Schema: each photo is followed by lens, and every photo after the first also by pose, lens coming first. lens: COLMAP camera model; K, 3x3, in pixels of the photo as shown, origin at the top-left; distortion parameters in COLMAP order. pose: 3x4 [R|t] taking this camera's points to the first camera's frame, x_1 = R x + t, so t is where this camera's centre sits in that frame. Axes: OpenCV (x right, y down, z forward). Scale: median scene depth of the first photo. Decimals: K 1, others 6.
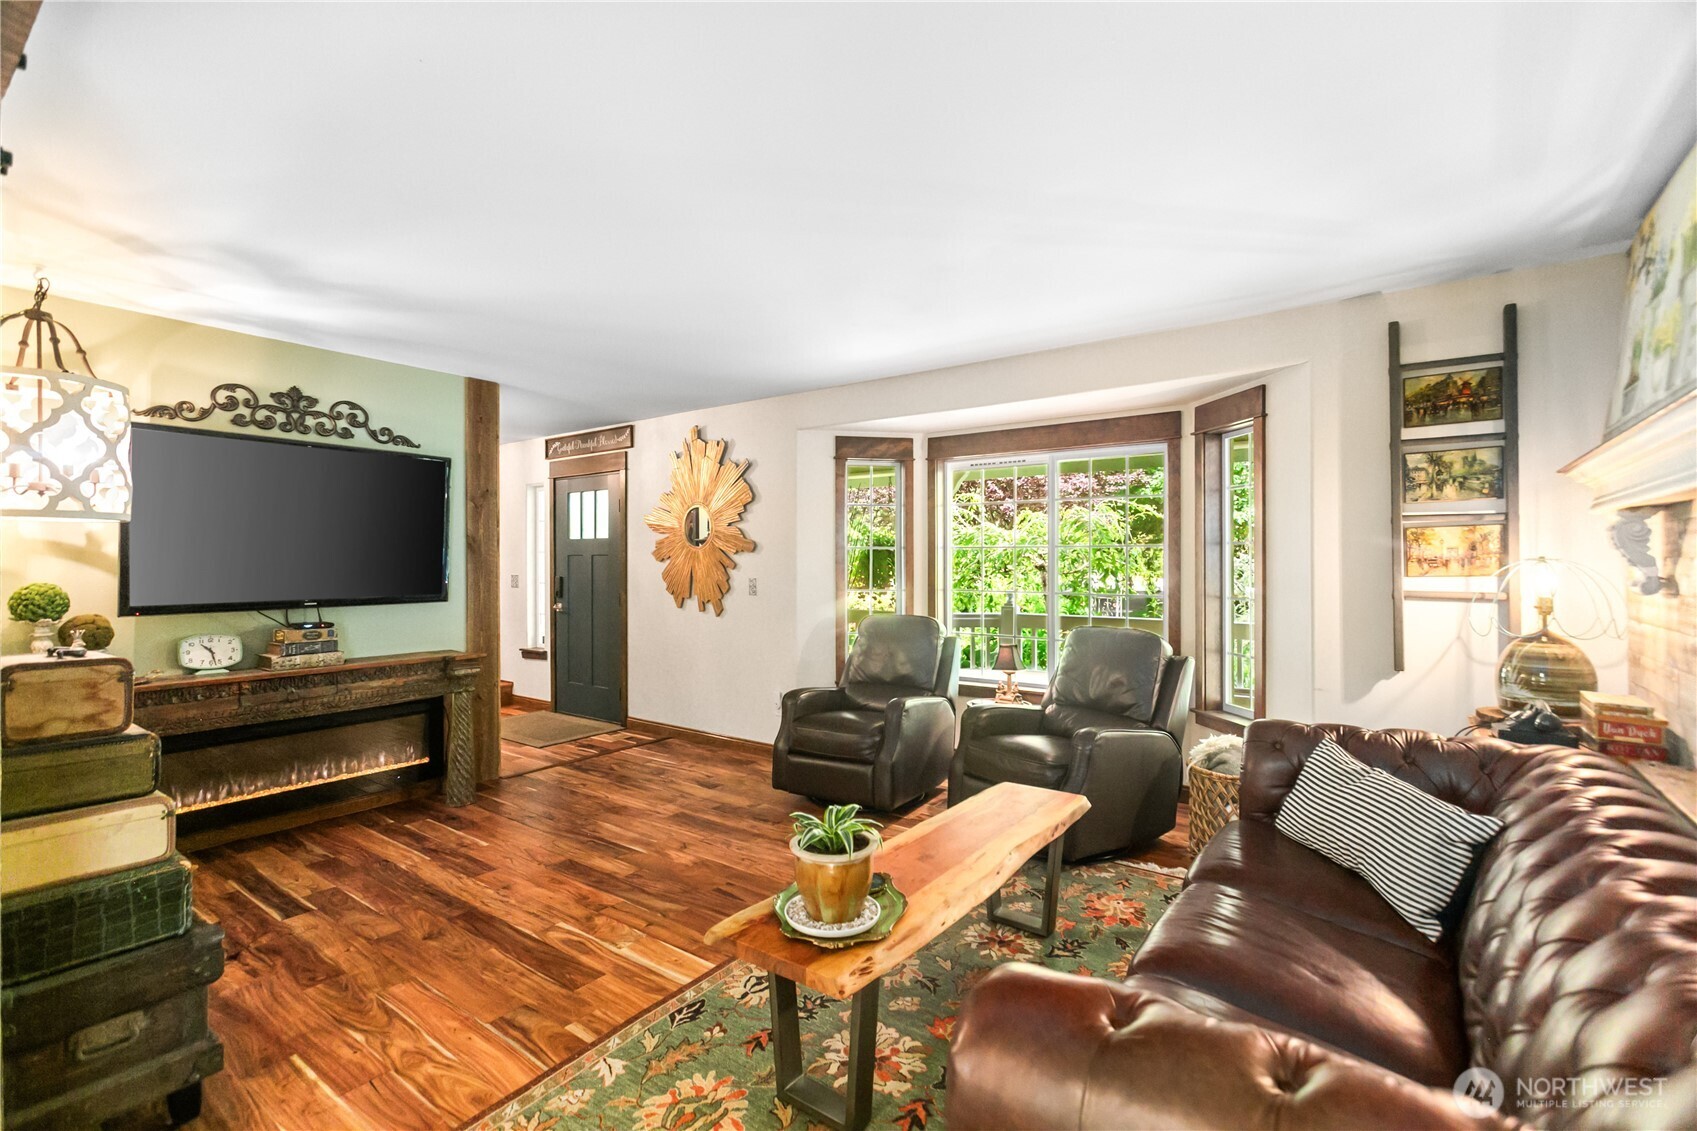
lens RADIAL K [[755.6, 0, 852.6], [0, 755.6, 567.4], [0, 0, 1]] dist [-0.000796, 0.002473]
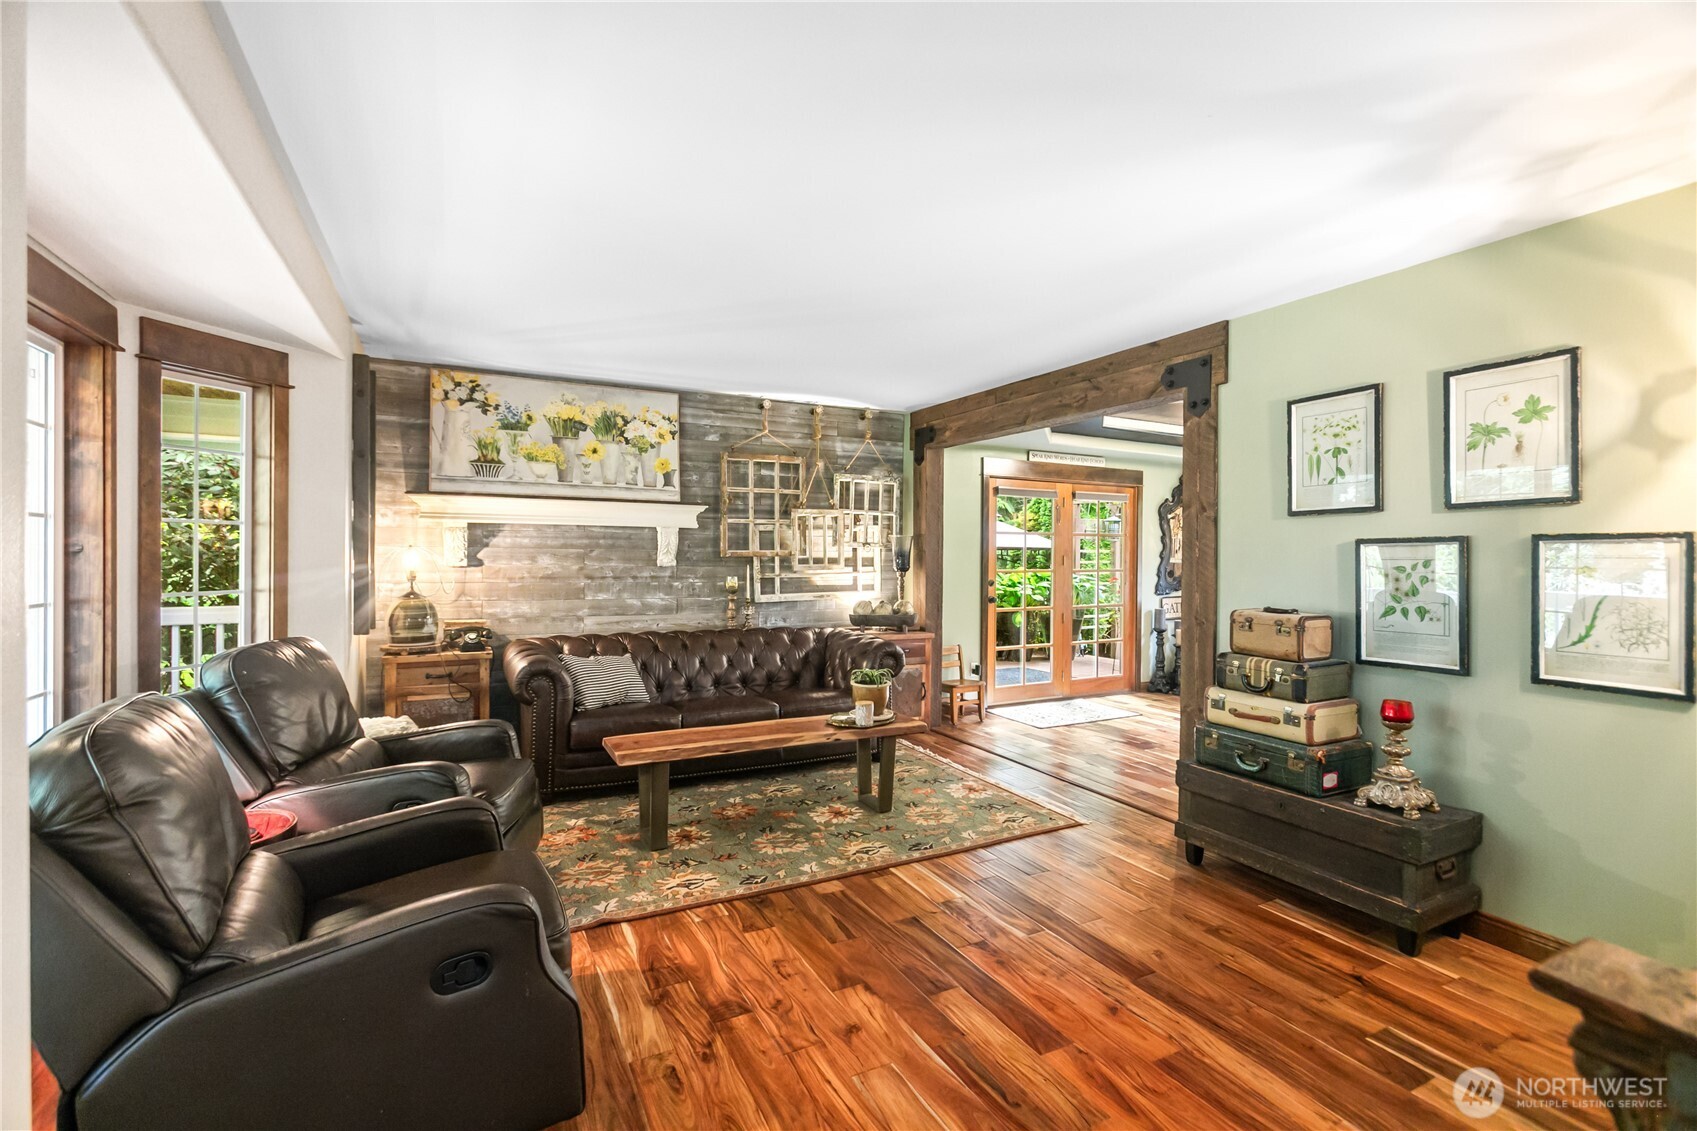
lens RADIAL K [[755.6, 0, 853.1], [0, 755.6, 551.7], [0, 0, 1]] dist [-0.000796, 0.002473]
pose [[-0.898239, -0.007413, 0.439445, -0.693561], [-0.005880, 0.999971, 0.004849, -0.015354], [-0.439468, 0.001772, -0.898256, 2.212693]]
